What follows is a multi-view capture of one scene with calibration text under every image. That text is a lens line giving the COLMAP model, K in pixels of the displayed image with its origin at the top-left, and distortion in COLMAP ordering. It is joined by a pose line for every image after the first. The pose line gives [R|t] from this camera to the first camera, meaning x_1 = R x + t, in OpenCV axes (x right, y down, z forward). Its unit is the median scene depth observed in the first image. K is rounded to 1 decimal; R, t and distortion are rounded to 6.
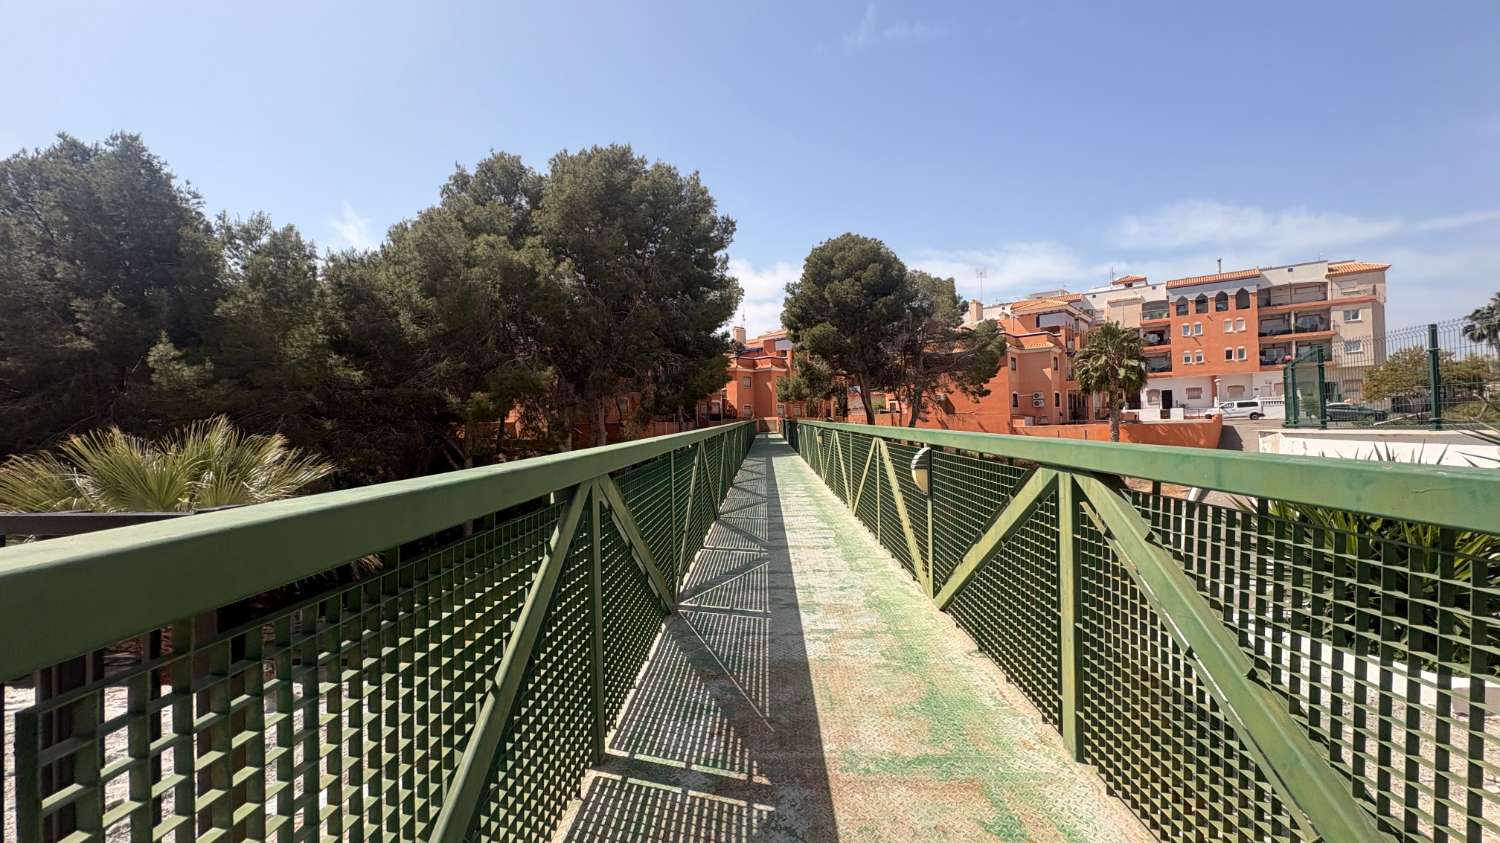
lens RADIAL K [[595.1, 0, 751.6], [0, 595.1, 416.9], [0, 0, 1]] dist [0.002663, -0.000191]
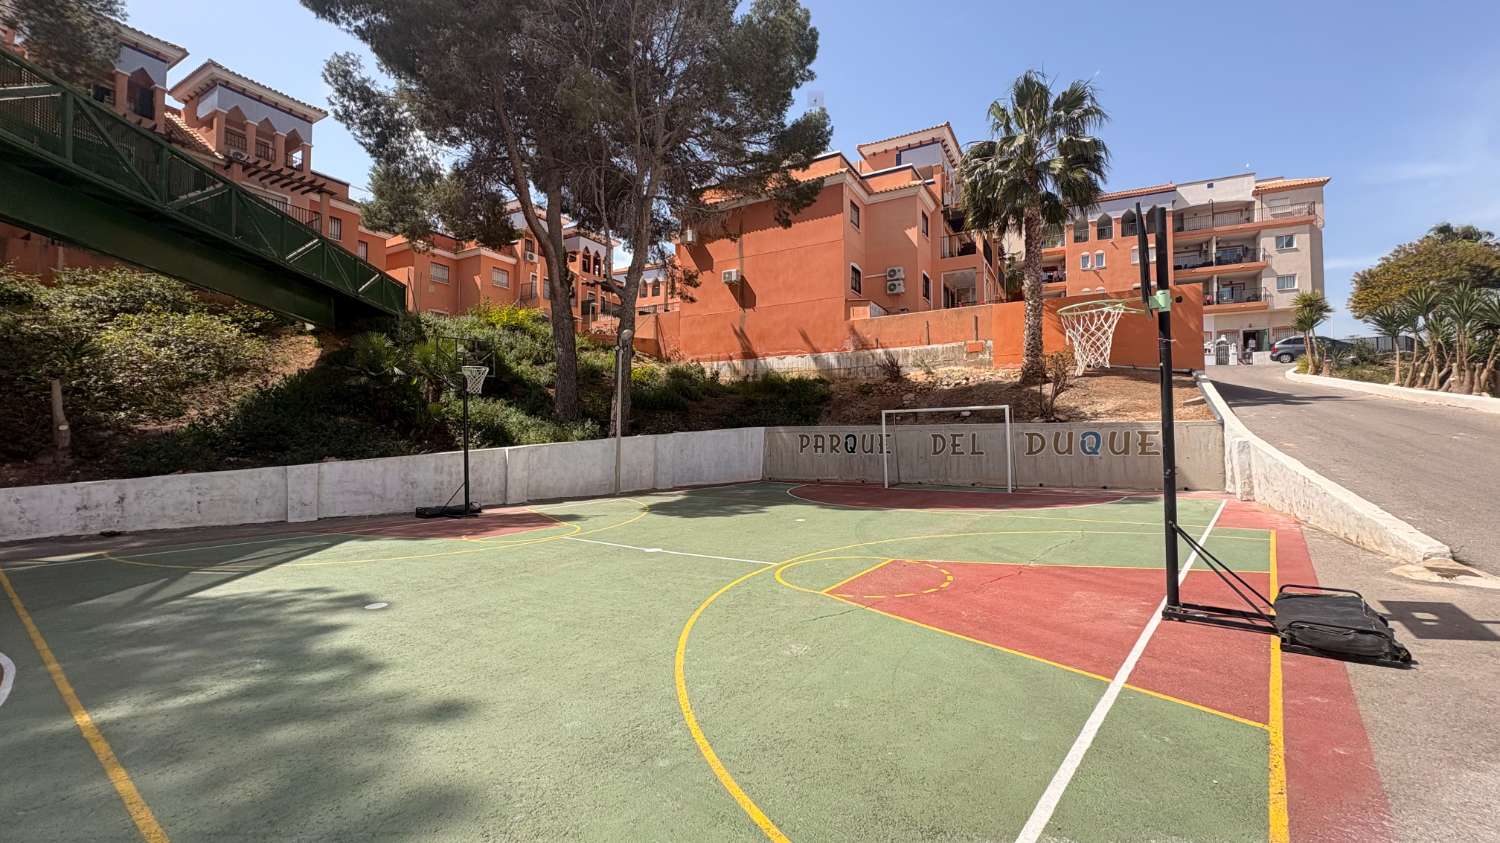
lens RADIAL K [[595.1, 0, 751.6], [0, 595.1, 416.9], [0, 0, 1]] dist [0.002663, -0.000191]
pose [[0.980932, 0.035903, 0.191007, 0.191860], [-0.031176, 0.999130, -0.027695, 0.091617], [-0.191835, 0.021212, 0.981198, 0.372387]]
